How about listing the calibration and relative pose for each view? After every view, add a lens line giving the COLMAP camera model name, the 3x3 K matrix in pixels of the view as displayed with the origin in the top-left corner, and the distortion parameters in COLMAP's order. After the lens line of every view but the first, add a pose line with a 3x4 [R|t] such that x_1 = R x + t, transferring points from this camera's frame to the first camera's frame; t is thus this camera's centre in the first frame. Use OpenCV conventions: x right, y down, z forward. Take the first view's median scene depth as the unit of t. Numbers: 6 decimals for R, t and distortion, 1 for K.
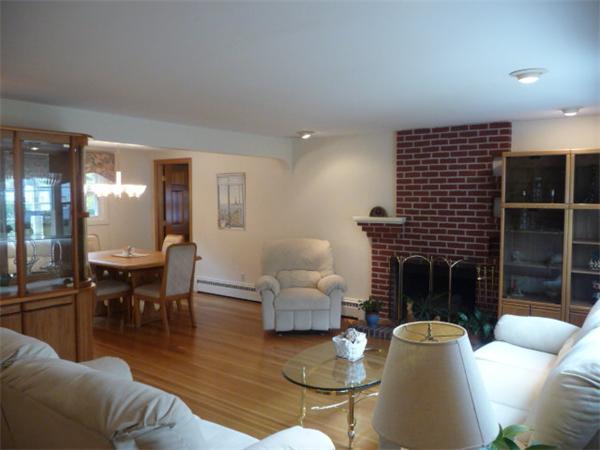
lens RADIAL K [[496.0, 0, 300.0], [0, 496.0, 225.0], [0, 0, 1]] dist [-0.011471, -0.004837]
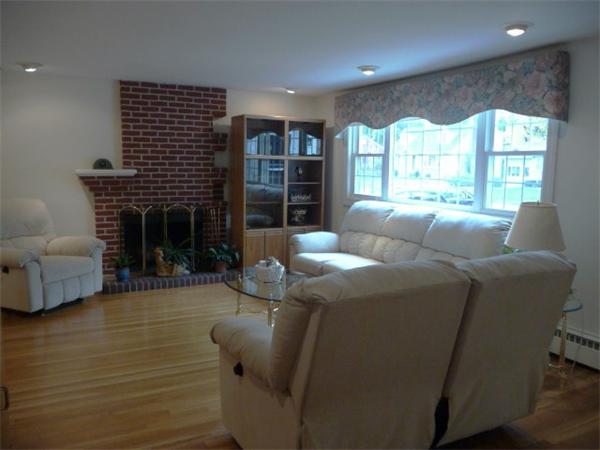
lens RADIAL K [[496.0, 0, 300.0], [0, 496.0, 225.0], [0, 0, 1]] dist [-0.011471, -0.004837]
pose [[0.455277, -0.111668, 0.883319, -0.553414], [0.037834, 0.993634, 0.106114, 0.003152], [-0.889546, -0.014892, 0.456603, 0.245509]]
